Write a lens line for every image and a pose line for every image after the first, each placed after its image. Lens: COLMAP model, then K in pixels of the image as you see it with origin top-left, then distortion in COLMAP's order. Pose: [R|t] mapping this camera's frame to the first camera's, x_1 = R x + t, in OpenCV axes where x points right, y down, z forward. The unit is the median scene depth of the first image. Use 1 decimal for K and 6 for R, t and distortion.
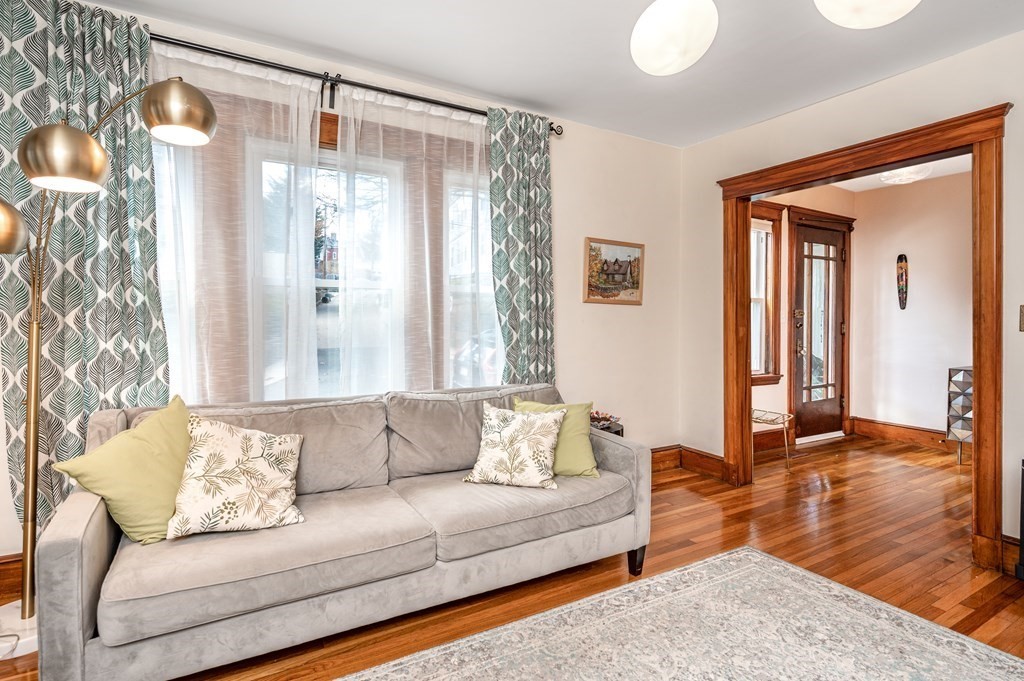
lens RADIAL K [[561.1, 0, 517.1], [0, 561.1, 332.8], [0, 0, 1]] dist [-0.002548, 0.001753]
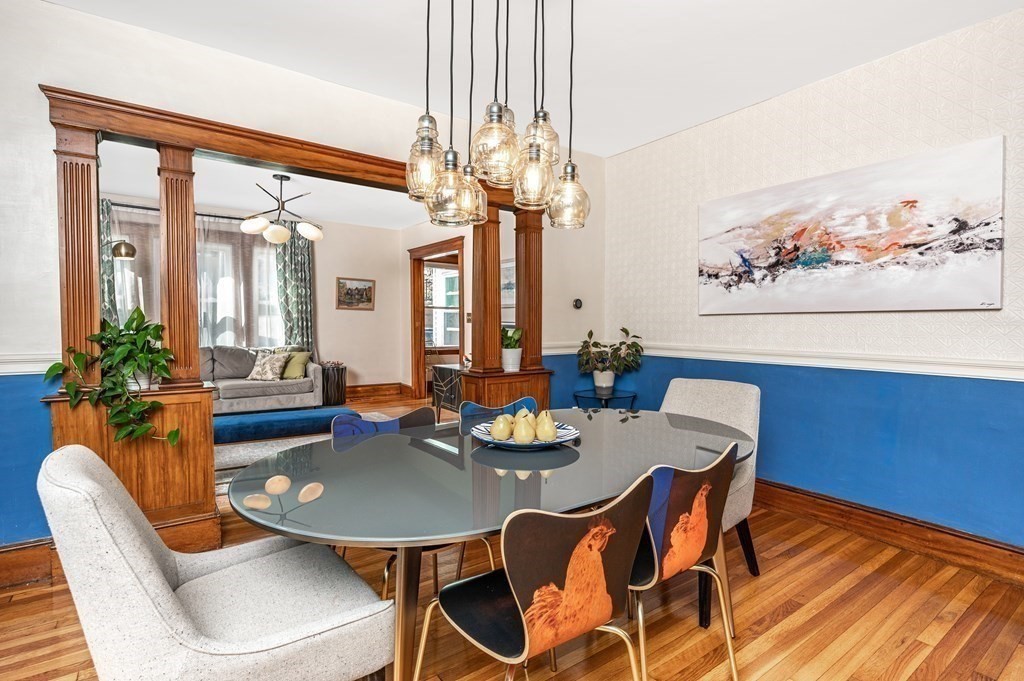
lens RADIAL K [[507.4, 0, 504.8], [0, 507.4, 344.1], [0, 0, 1]] dist [-0.005013, -0.000335]
pose [[0.994433, 0.004297, 0.105281, 0.670993], [-0.006672, 0.999731, 0.022214, 0.035326], [-0.105157, -0.022793, 0.994194, -1.127174]]
